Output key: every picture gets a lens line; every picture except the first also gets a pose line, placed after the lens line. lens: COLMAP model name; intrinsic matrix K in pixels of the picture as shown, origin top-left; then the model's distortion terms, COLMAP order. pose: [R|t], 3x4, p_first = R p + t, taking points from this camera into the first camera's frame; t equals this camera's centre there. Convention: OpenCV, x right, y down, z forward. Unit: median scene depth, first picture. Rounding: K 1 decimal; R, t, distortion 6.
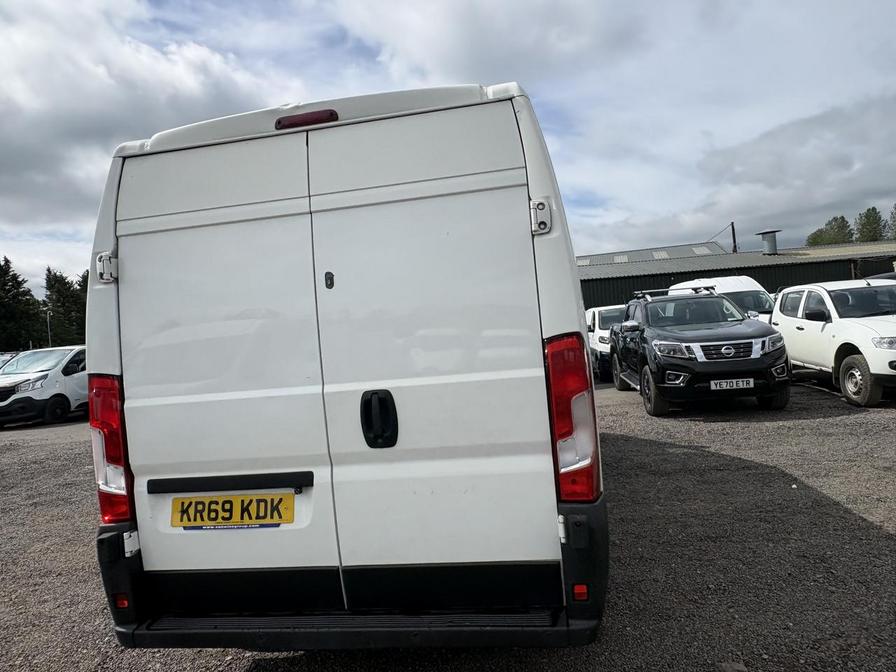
lens RADIAL K [[584.8, 0, 446.0], [0, 584.8, 337.7], [0, 0, 1]] dist [0.002999, 0.004990]
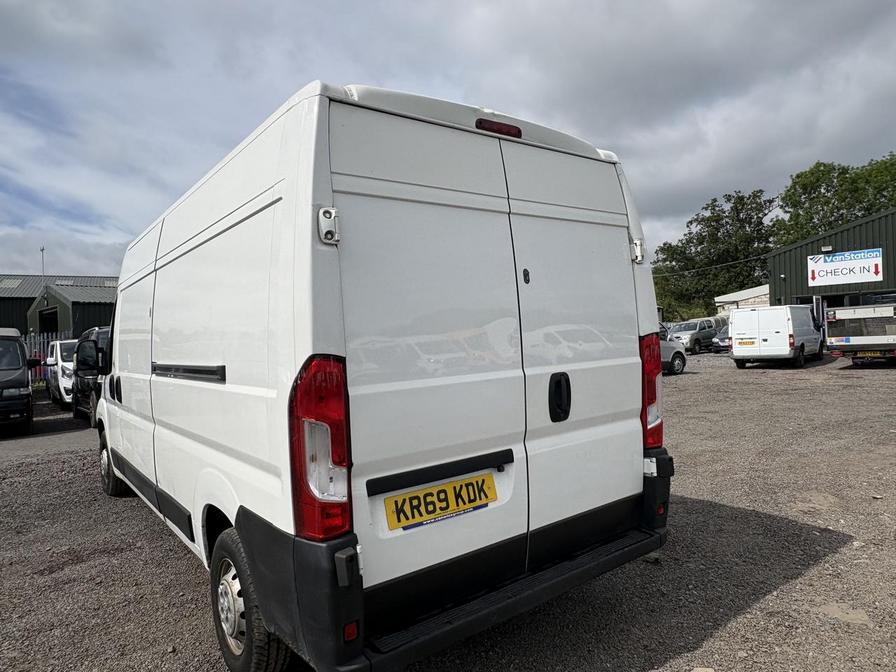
lens RADIAL K [[584.8, 0, 462.1], [0, 584.8, 345.1], [0, 0, 1]] dist [0.002999, 0.004990]
pose [[0.674289, 0.040666, 0.737347, -1.073284], [-0.005654, 0.998738, -0.049911, 0.088656], [-0.738446, 0.029486, 0.673668, 0.321957]]
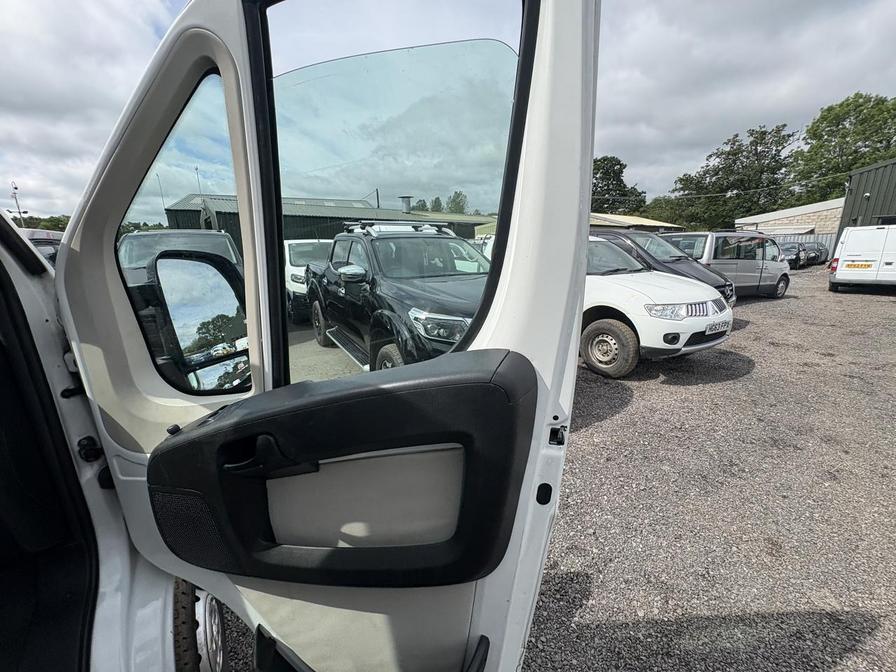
lens RADIAL K [[359.7, 0, 446.1], [0, 359.7, 328.9], [0, 0, 1]] dist [0.005905, -0.001862]
pose [[0.781202, -0.071538, 0.620166, 0.589977], [-0.042153, 0.985101, 0.166733, -0.120062], [-0.622853, -0.156394, 0.766547, 2.489171]]
